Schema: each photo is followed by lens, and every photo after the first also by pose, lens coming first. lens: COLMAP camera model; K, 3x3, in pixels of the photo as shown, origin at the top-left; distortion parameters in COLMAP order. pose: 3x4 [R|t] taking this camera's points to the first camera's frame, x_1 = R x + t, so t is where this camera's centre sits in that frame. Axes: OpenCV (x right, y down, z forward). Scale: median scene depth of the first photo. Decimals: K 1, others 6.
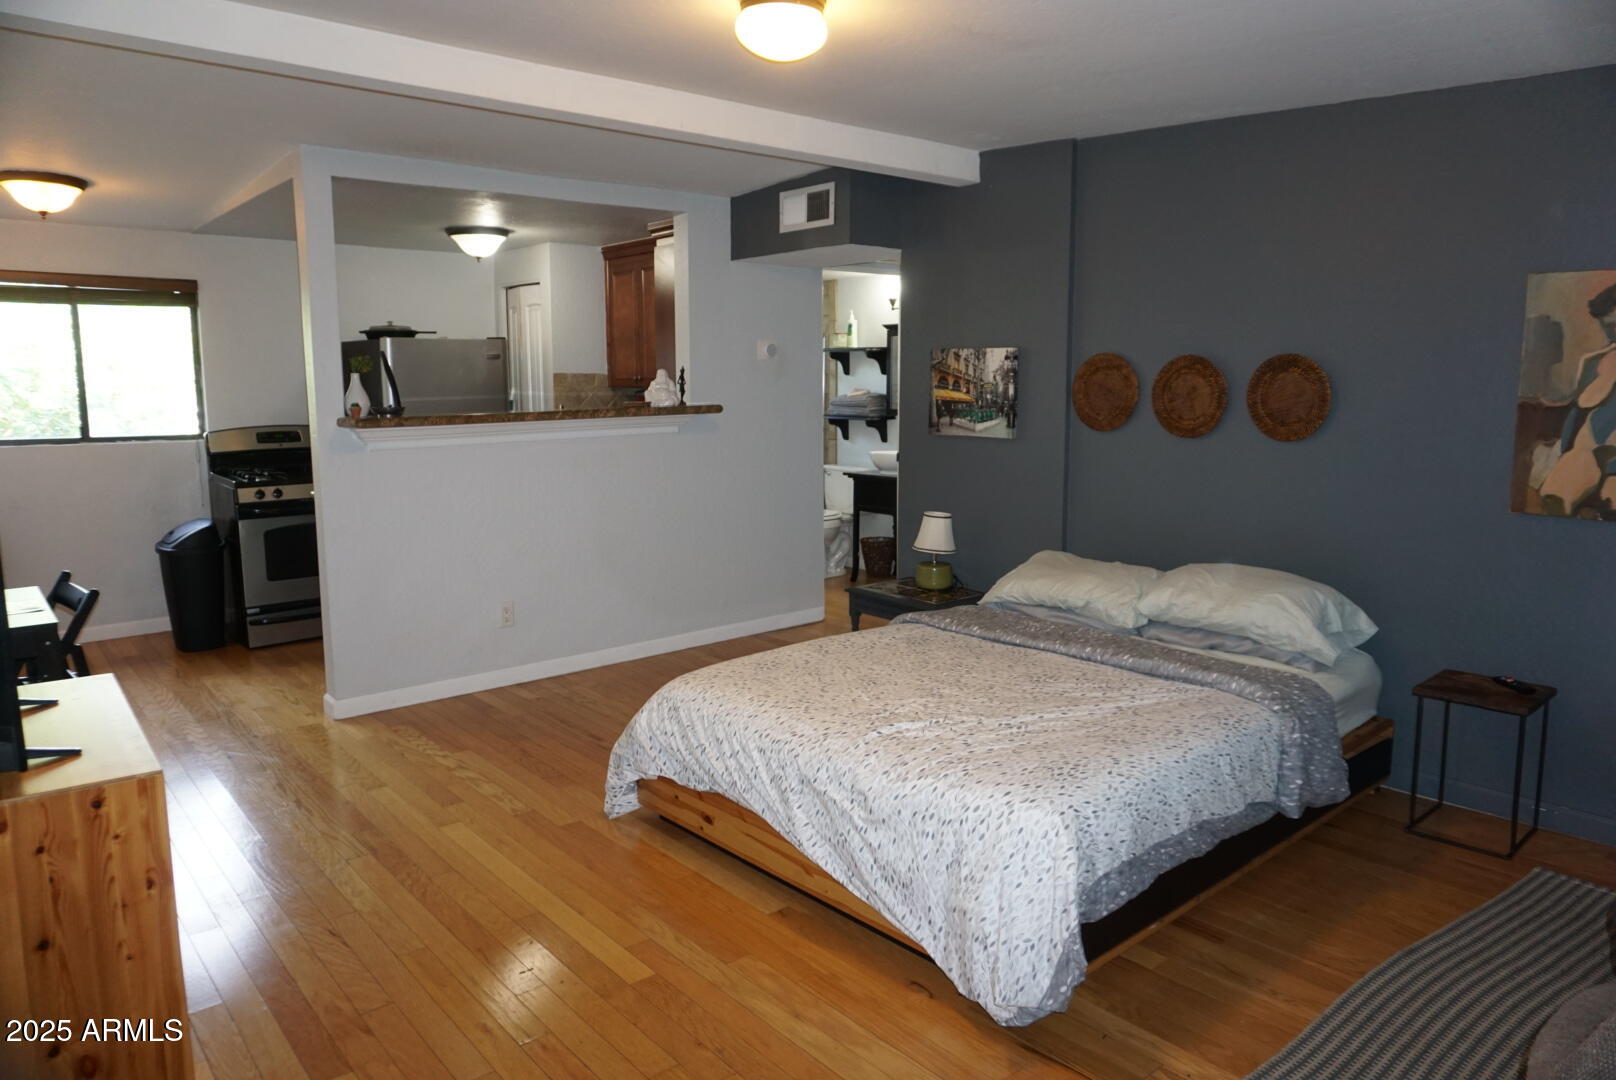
lens RADIAL K [[1063.3, 0, 808.0], [0, 1063.3, 540.0], [0, 0, 1]] dist [-0.033489, 0.004485]
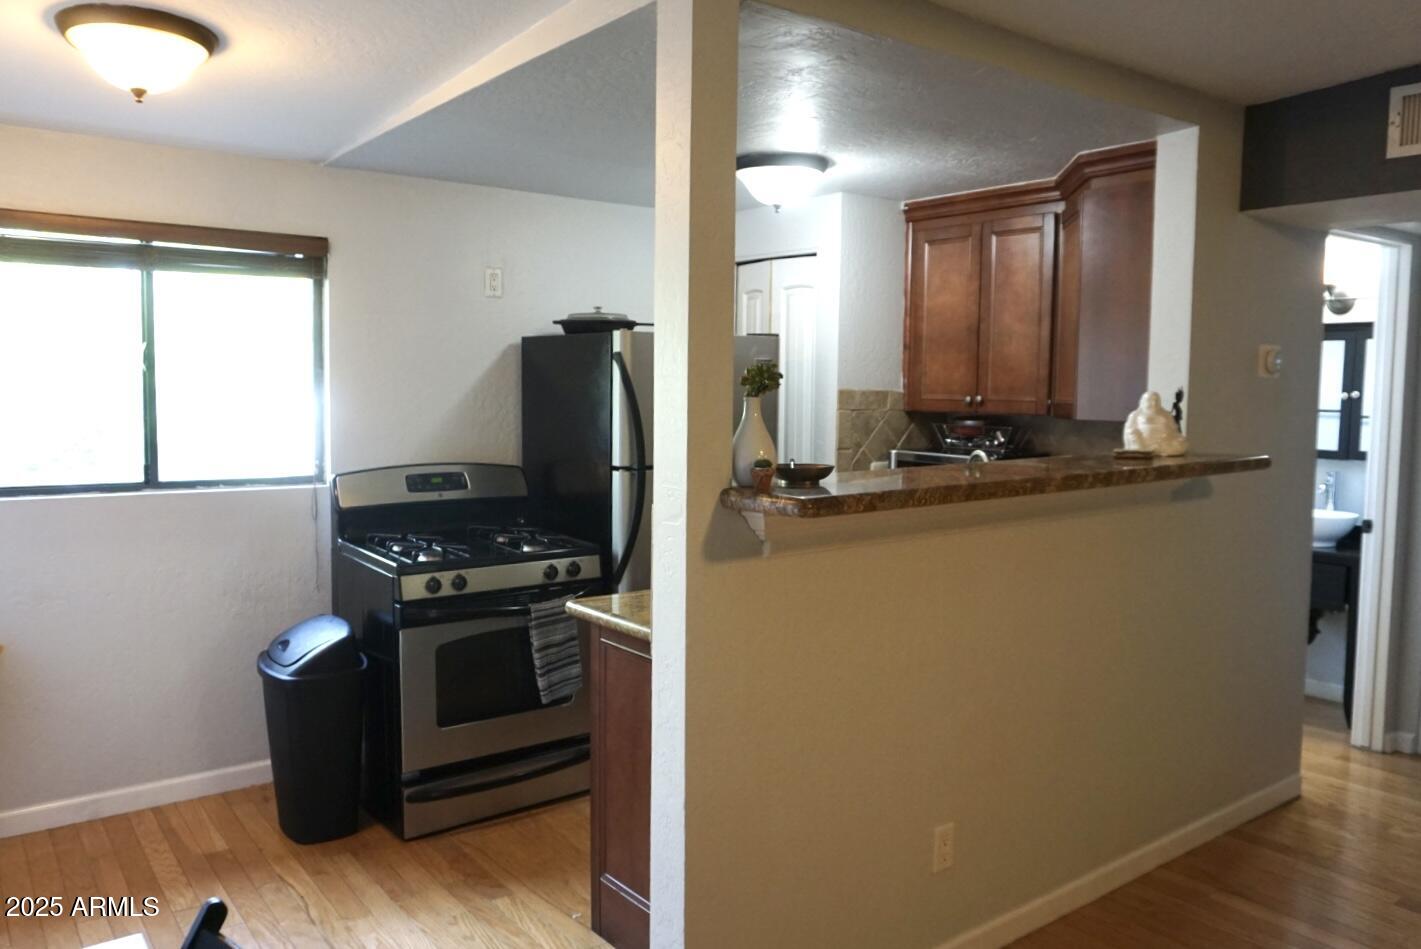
lens RADIAL K [[1071.8, 0, 710.5], [0, 1071.8, 474.5], [0, 0, 1]] dist [-0.044034, -0.001420]
pose [[0.998357, 0.019973, -0.053704, -0.327737], [-0.023376, 0.997708, -0.063500, -0.070578], [0.052312, 0.064651, 0.996536, 0.393527]]
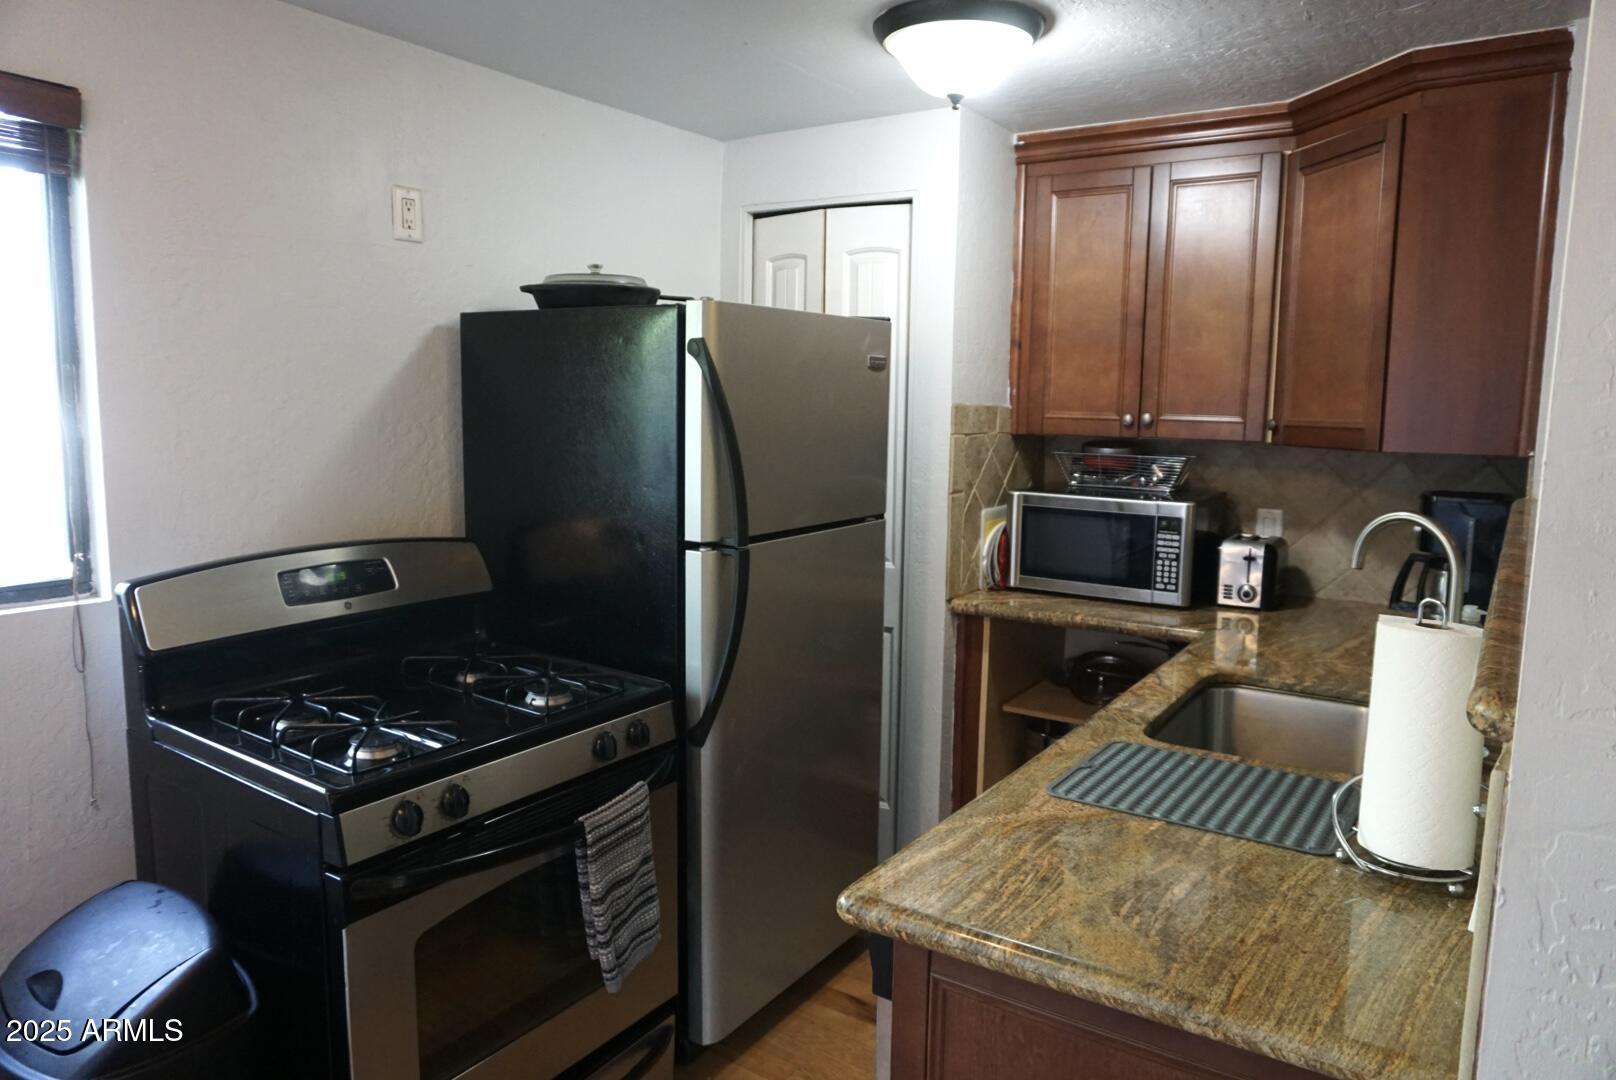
lens RADIAL K [[1063.3, 0, 808.0], [0, 1063.3, 540.0], [0, 0, 1]] dist [-0.033489, 0.004485]
pose [[0.963327, -0.017947, 0.267730, -0.485220], [0.021580, 0.999711, -0.010633, -0.112840], [-0.267461, 0.016020, 0.963435, 0.684378]]
